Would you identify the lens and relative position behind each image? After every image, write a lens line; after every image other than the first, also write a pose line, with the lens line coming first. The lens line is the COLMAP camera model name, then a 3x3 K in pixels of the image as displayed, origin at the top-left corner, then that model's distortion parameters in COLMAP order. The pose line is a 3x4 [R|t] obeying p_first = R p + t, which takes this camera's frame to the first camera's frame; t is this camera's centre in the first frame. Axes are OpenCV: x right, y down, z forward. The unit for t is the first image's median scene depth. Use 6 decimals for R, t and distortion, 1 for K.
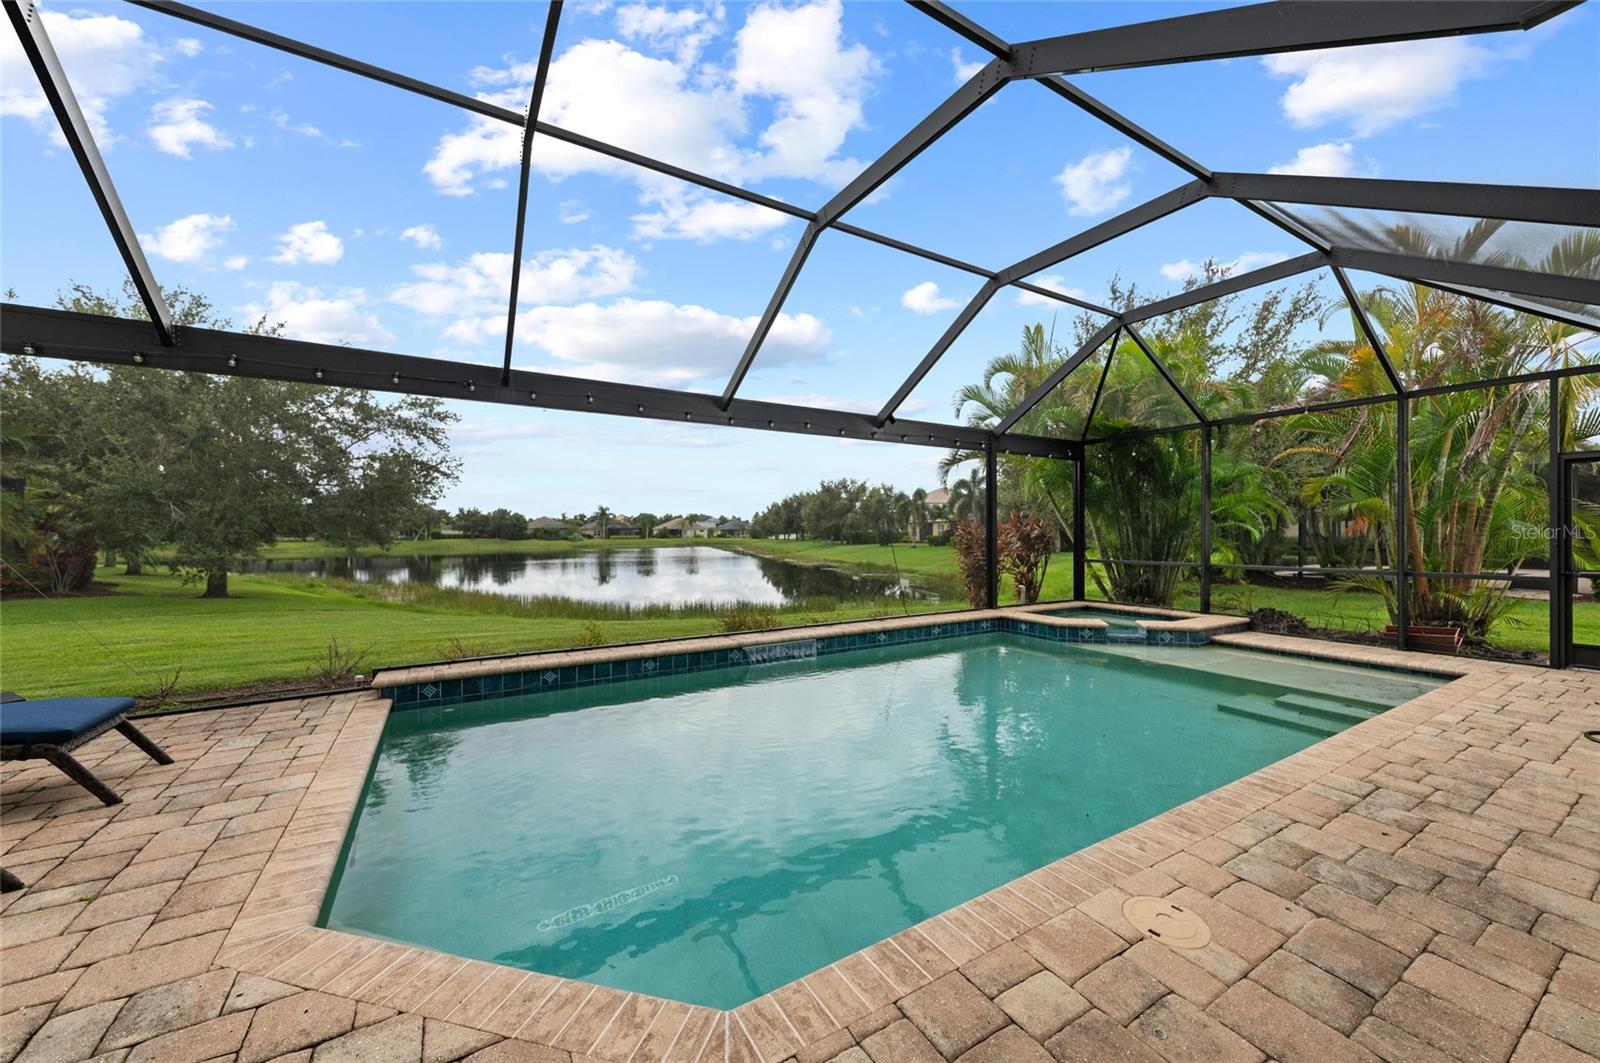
lens RADIAL K [[591.4, 0, 800.0], [0, 591.4, 531.5], [0, 0, 1]] dist [0.014765, -0.007375]
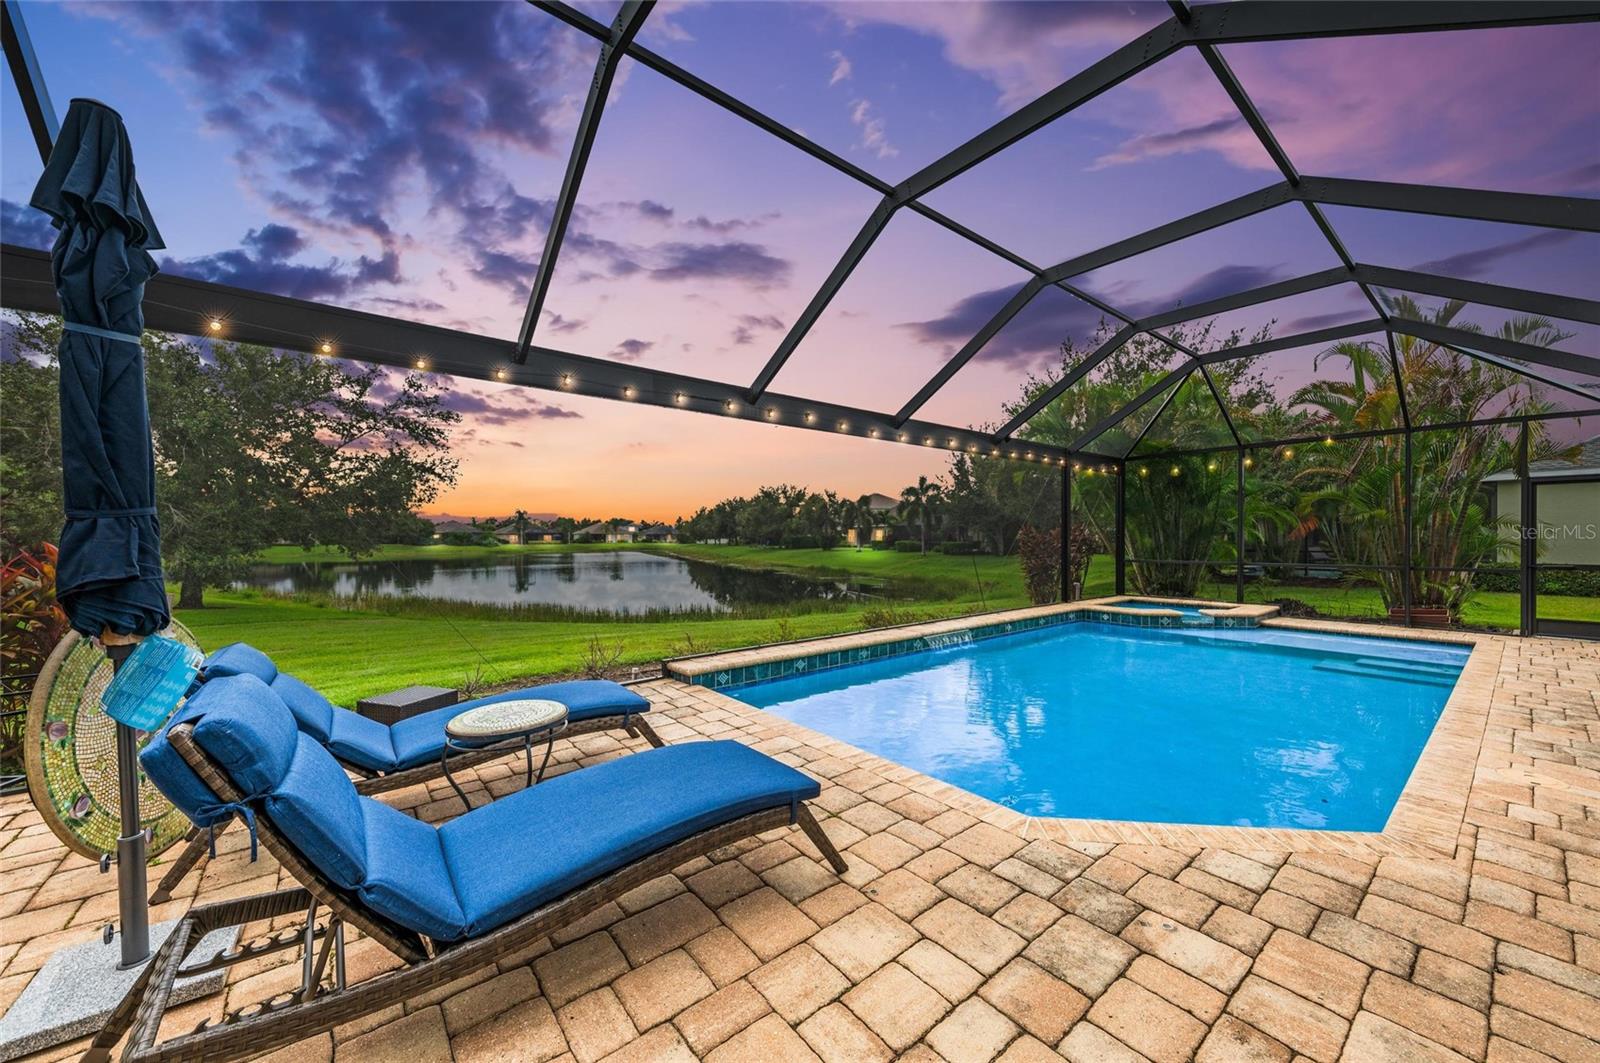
lens RADIAL K [[587.9, 0, 806.4], [0, 587.9, 542.5], [0, 0, 1]] dist [0.014640, -0.007006]
pose [[0.990105, -0.001914, 0.140317, -0.228321], [0.000440, 0.999944, 0.010539, 0.000403], [-0.140329, -0.010373, 0.990051, -0.043236]]
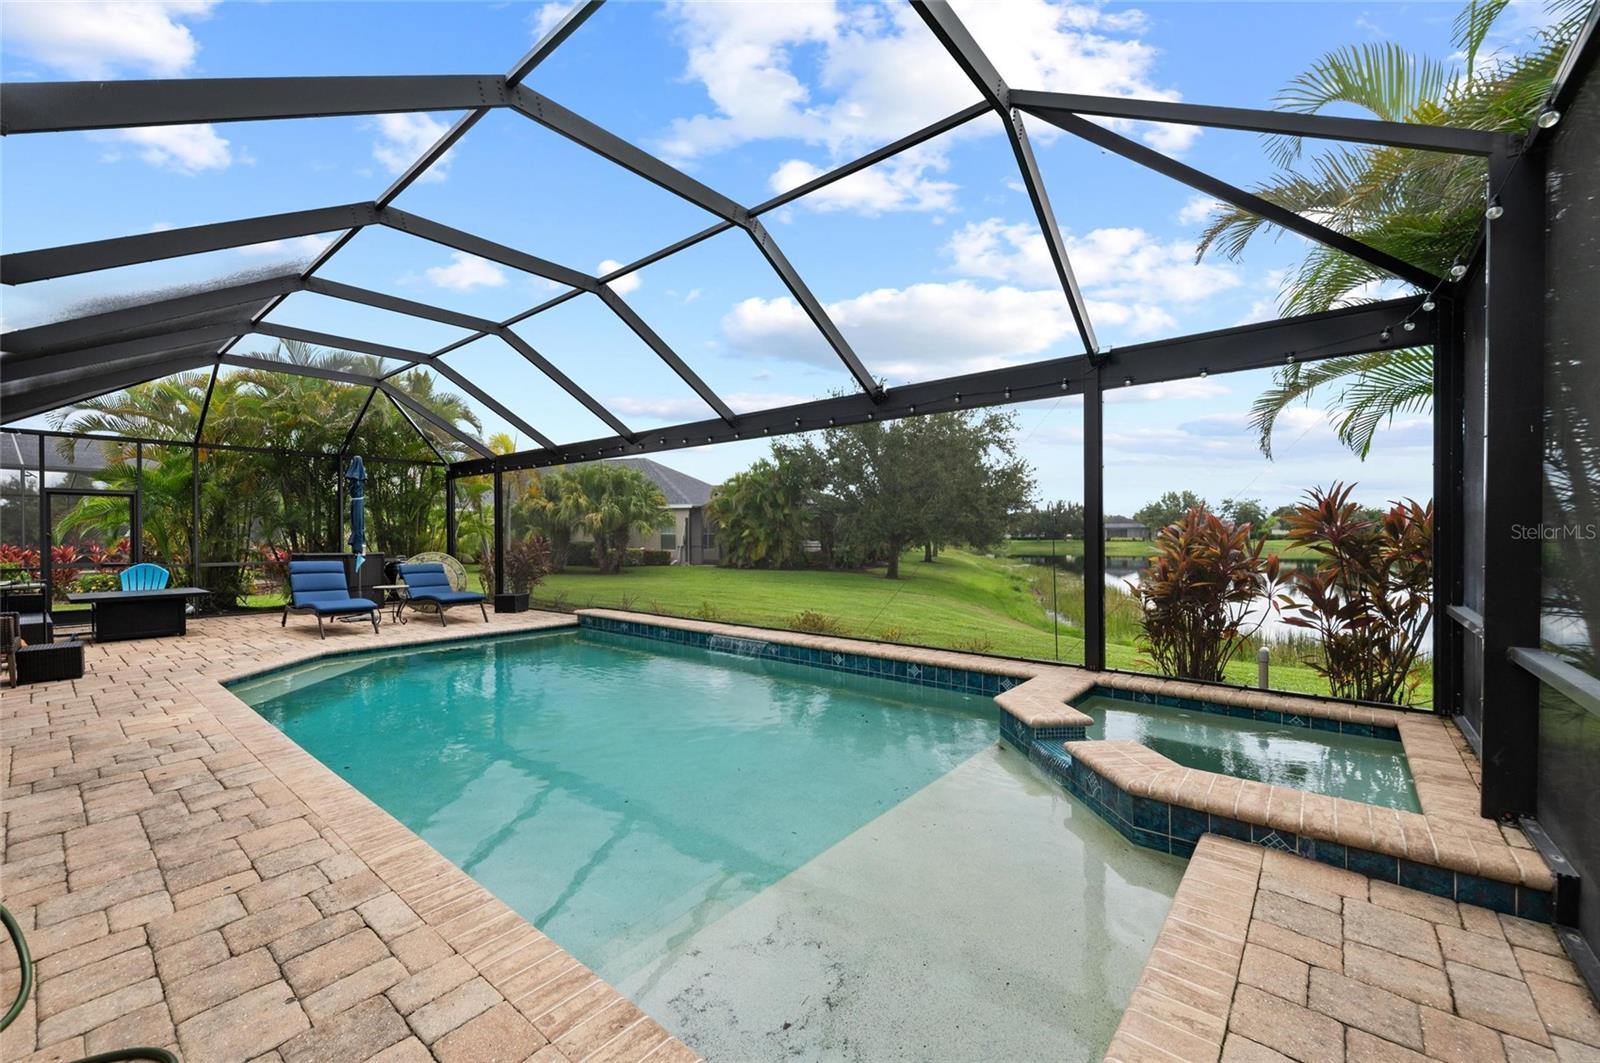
lens RADIAL K [[638.9, 0, 800.0], [0, 638.9, 531.5], [0, 0, 1]] dist [0.013697, -0.007816]
pose [[0.327401, -0.002427, -0.944882, 0.531847], [0.002494, 0.999995, -0.001704, 0.000330], [0.944882, -0.001798, 0.327405, 0.358959]]
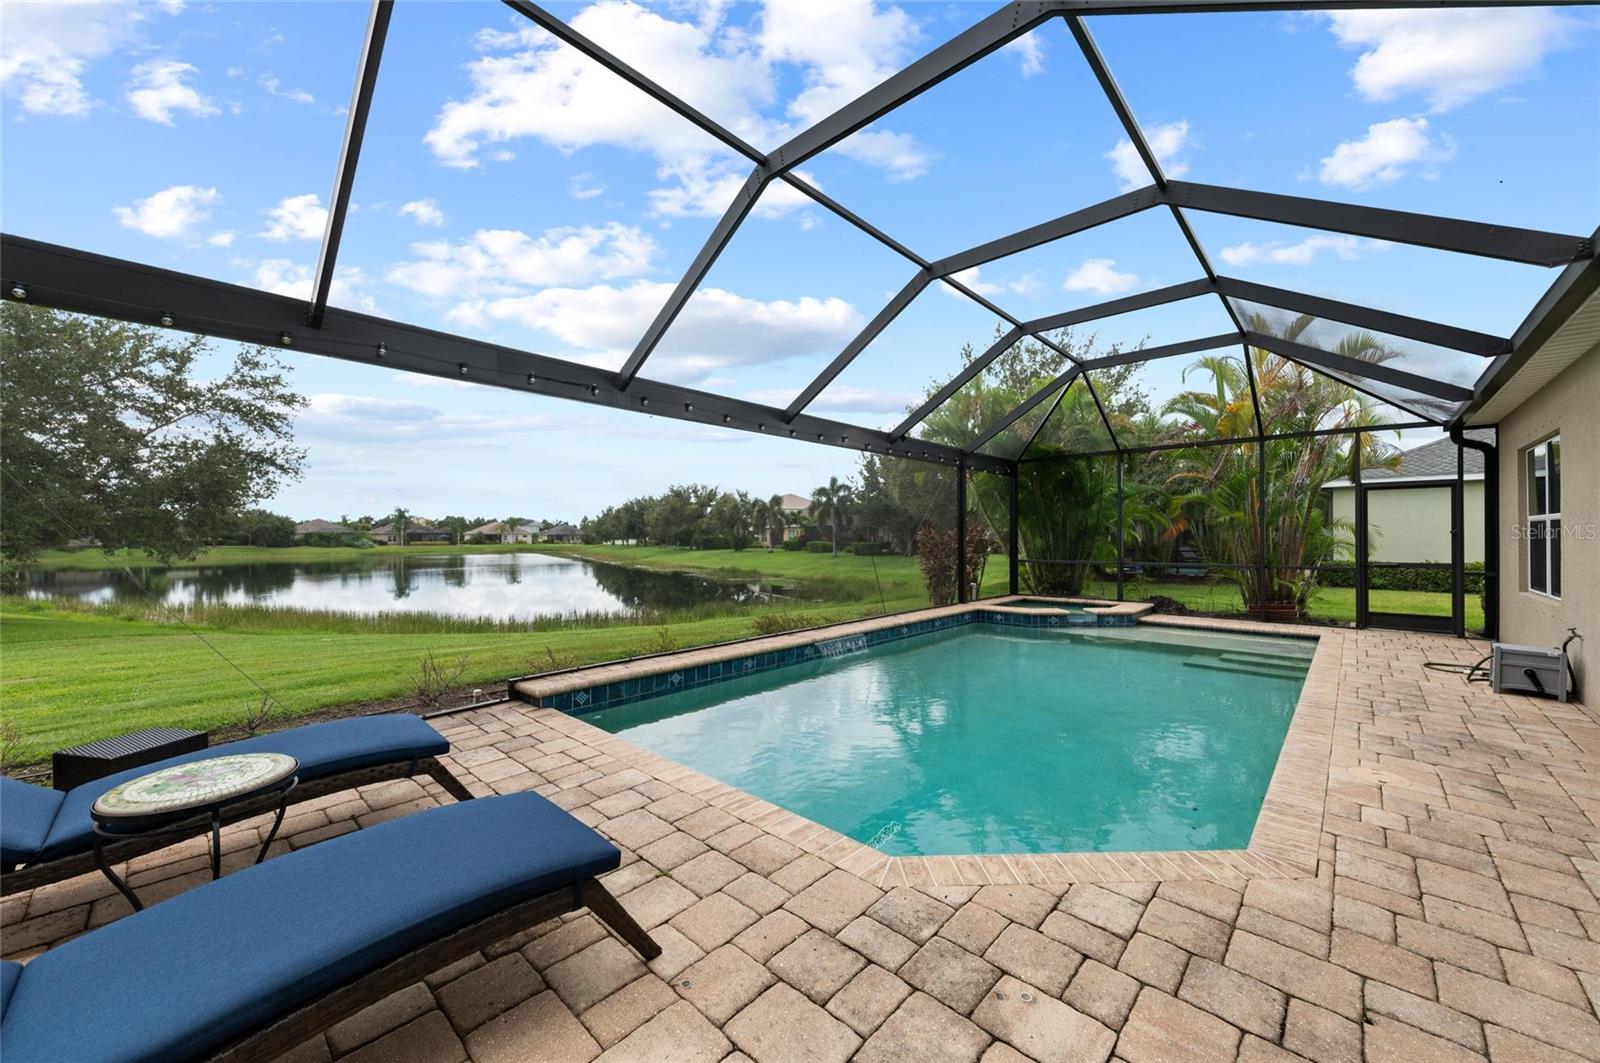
lens RADIAL K [[593.3, 0, 804.2], [0, 593.3, 536.0], [0, 0, 1]] dist [0.018473, -0.008921]
pose [[0.960591, -0.000040, 0.277966, -0.198984], [0.000440, 0.999999, -0.001377, 0.000169], [-0.277966, 0.001445, 0.960590, -0.019470]]
